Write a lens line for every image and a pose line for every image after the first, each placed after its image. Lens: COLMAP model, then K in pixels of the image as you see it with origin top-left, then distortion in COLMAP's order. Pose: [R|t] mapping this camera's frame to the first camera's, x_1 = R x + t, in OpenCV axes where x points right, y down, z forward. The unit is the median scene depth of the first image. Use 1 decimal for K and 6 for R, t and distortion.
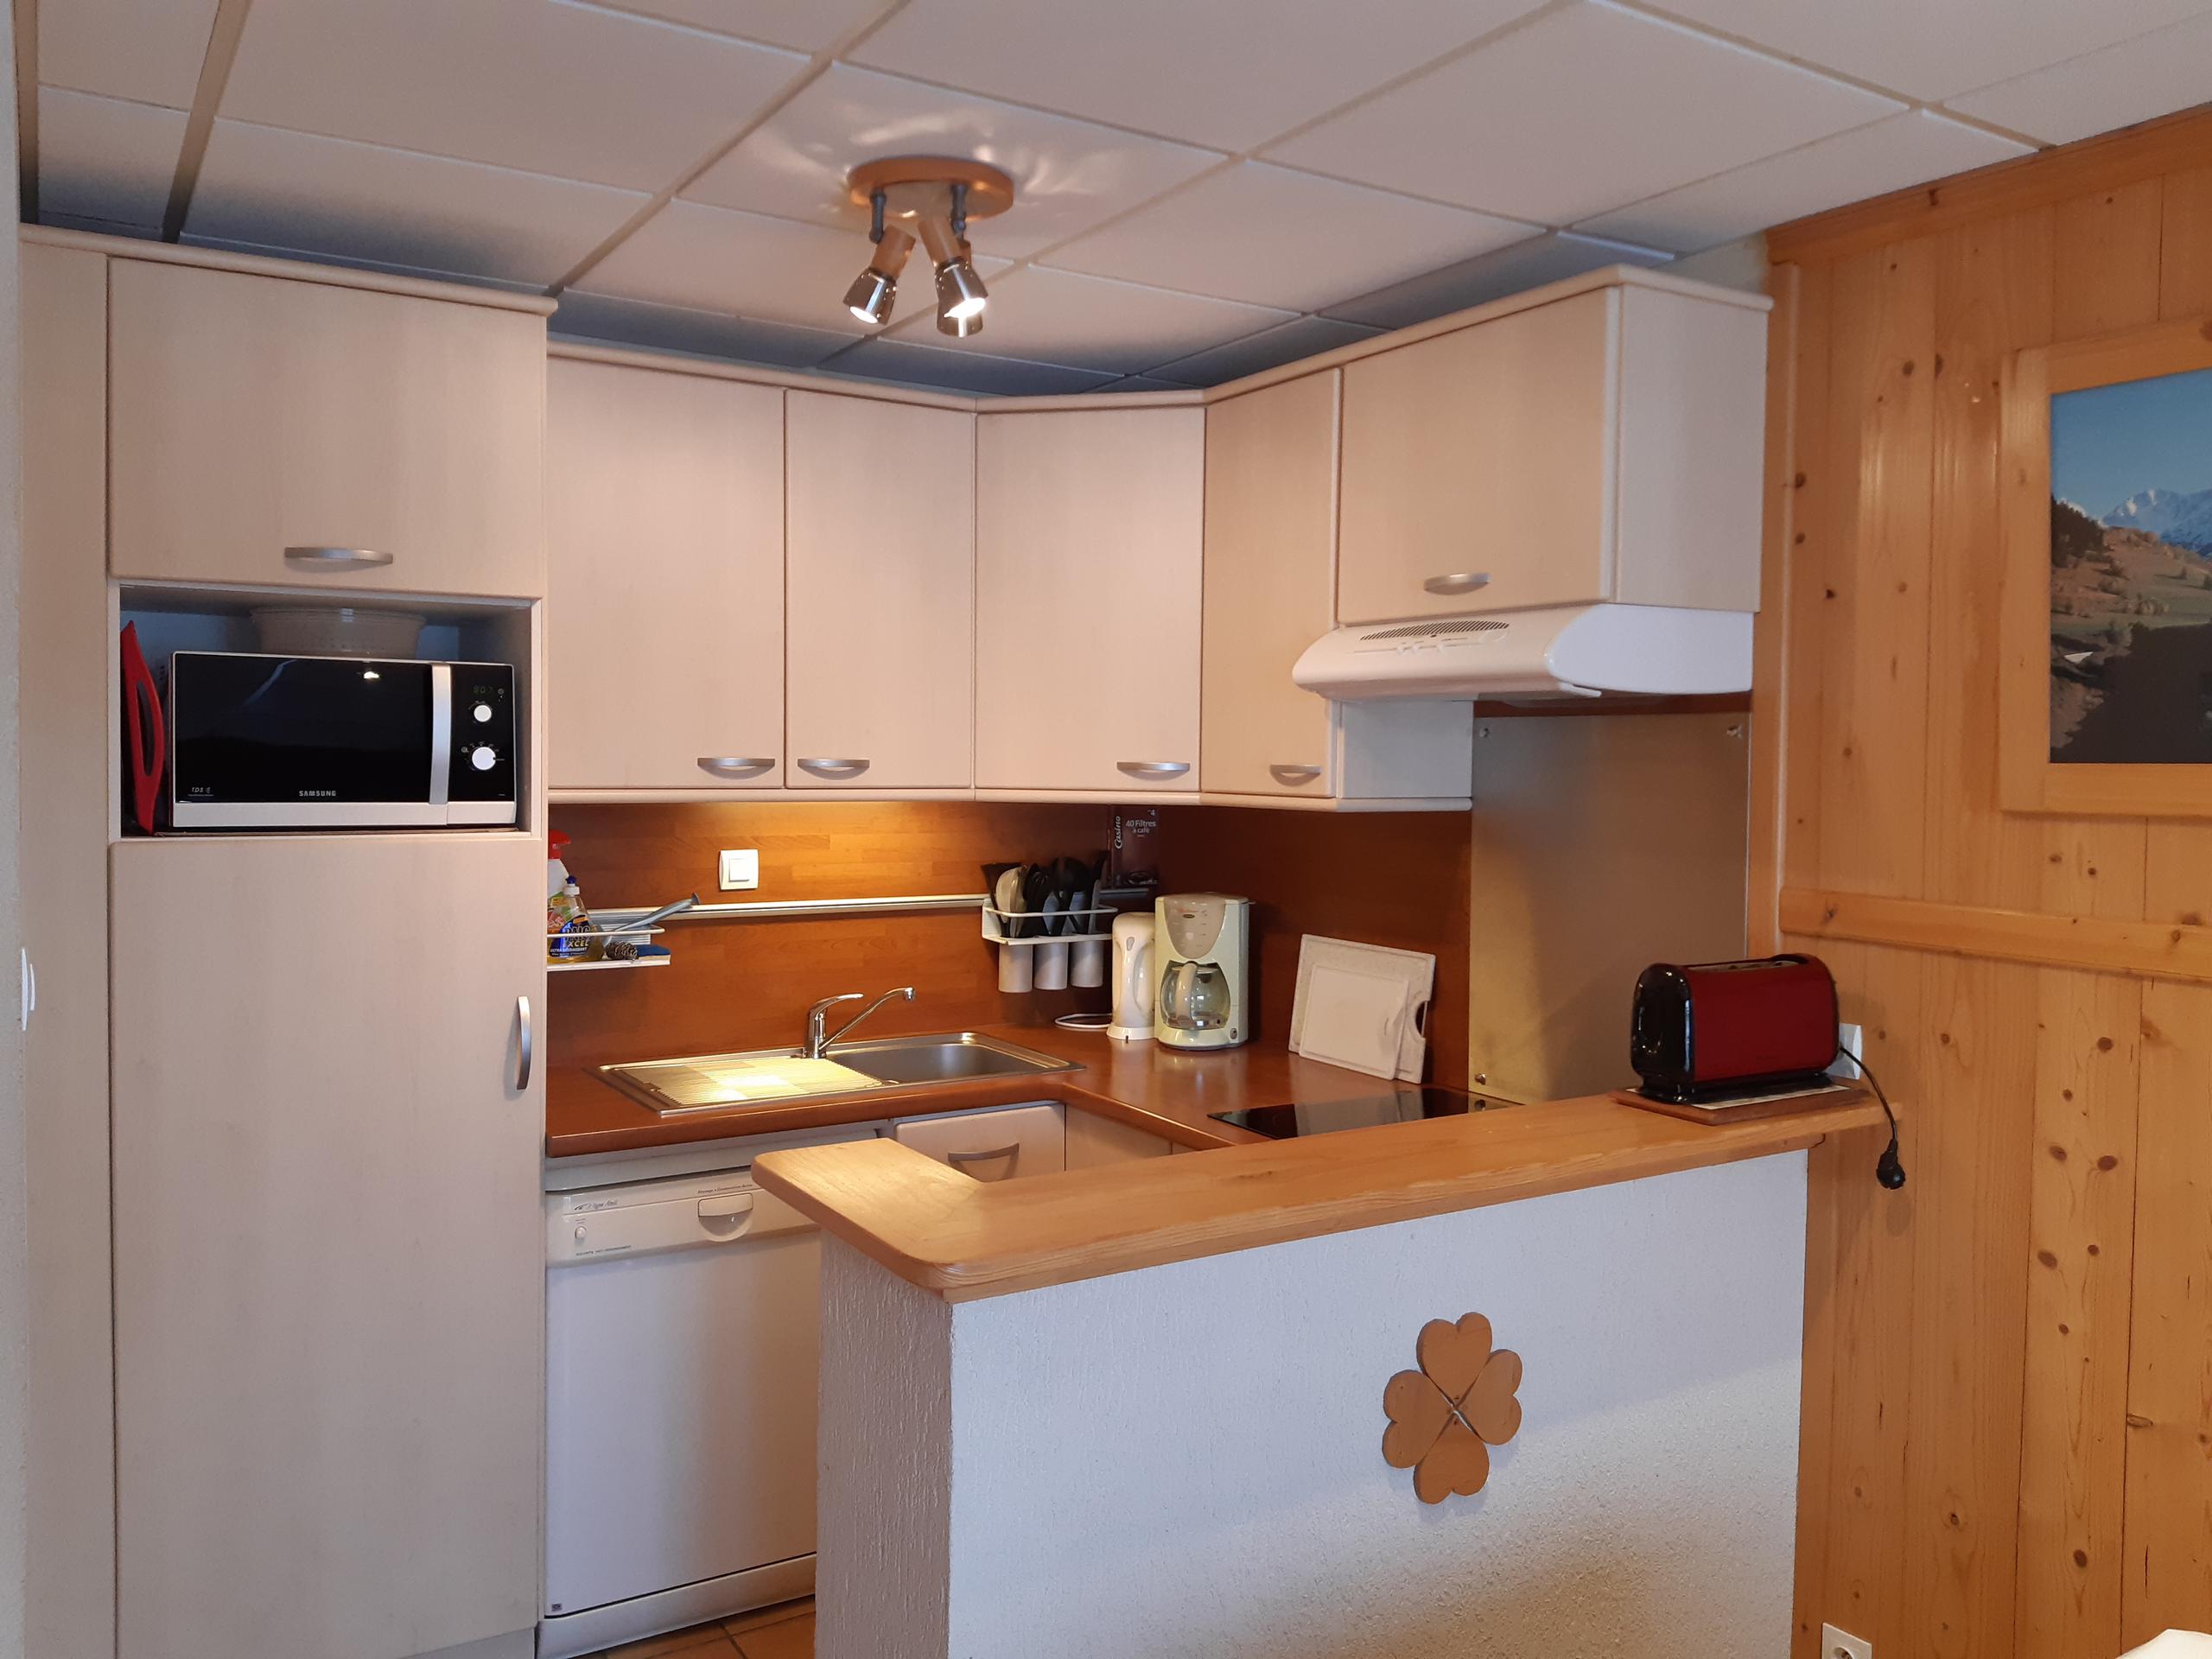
lens RADIAL K [[1721.0, 0, 1087.3], [0, 1721.0, 813.2], [0, 0, 1]] dist [0.089233, -0.172542]
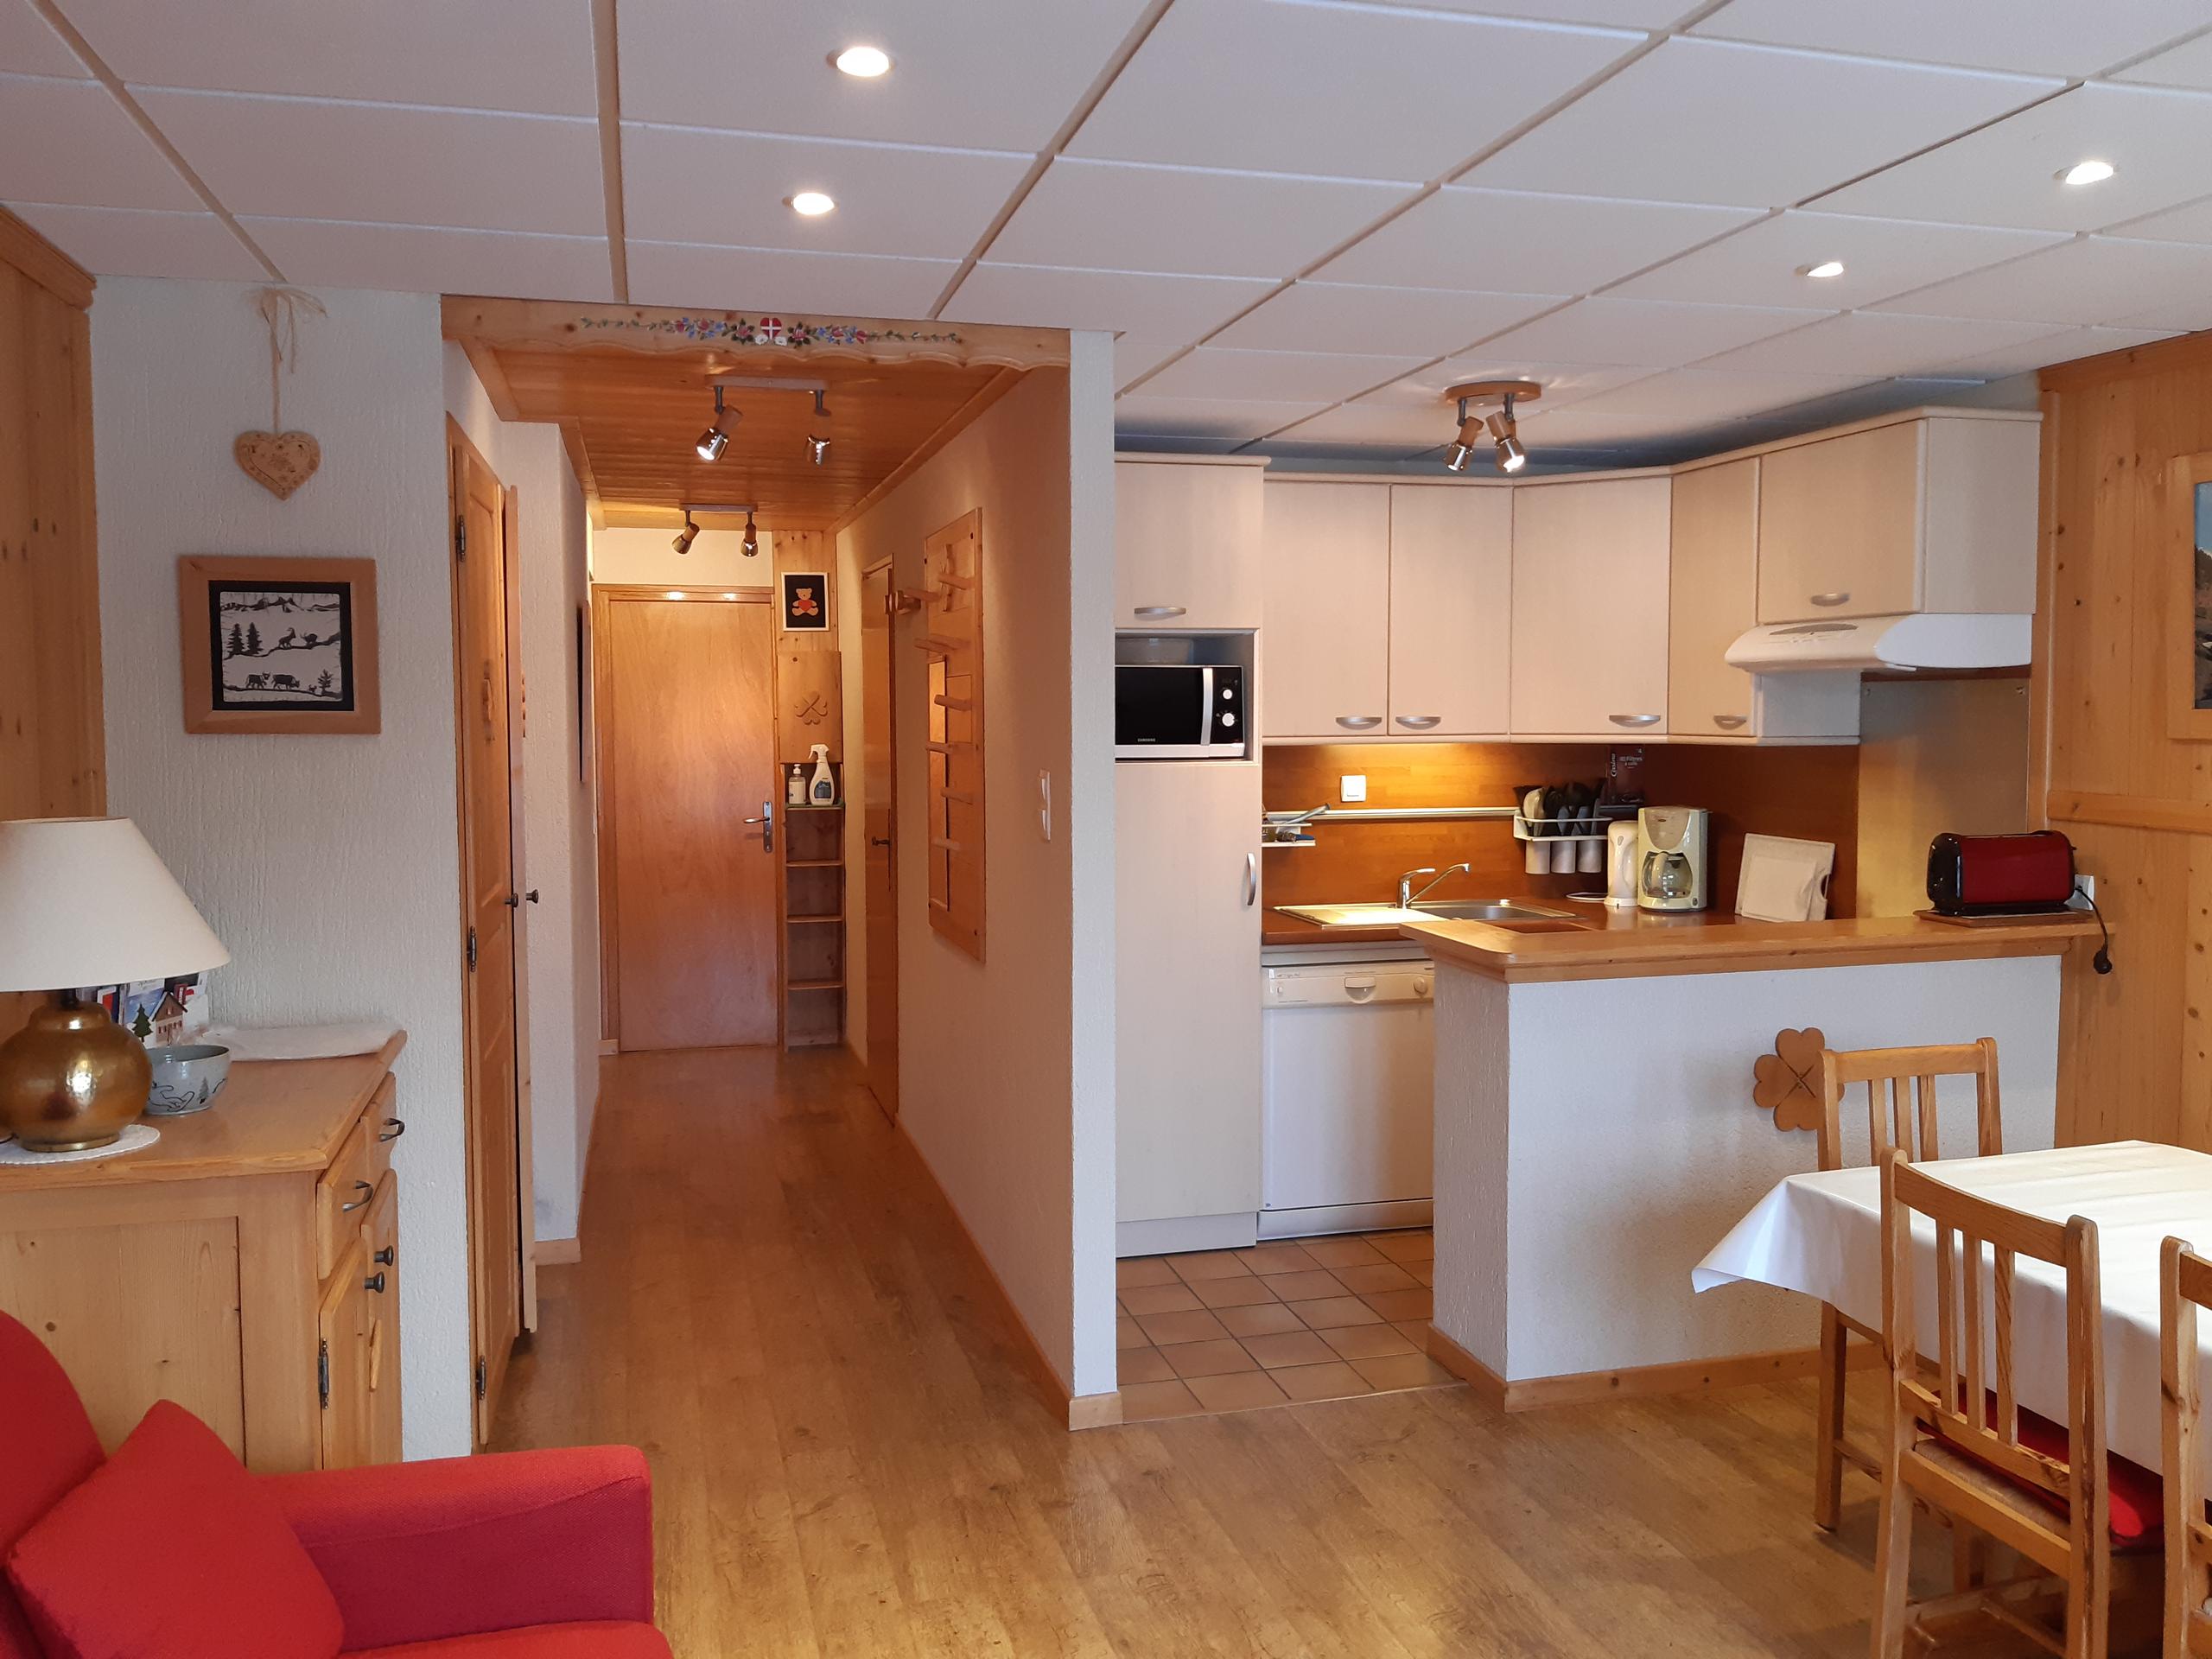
lens RADIAL K [[1721.0, 0, 1087.3], [0, 1721.0, 813.2], [0, 0, 1]] dist [0.089233, -0.172542]
pose [[0.957331, 0.002144, -0.288987, 0.020024], [0.005309, 0.999673, 0.025003, 0.016555], [0.288946, -0.025470, 0.957006, -0.625100]]
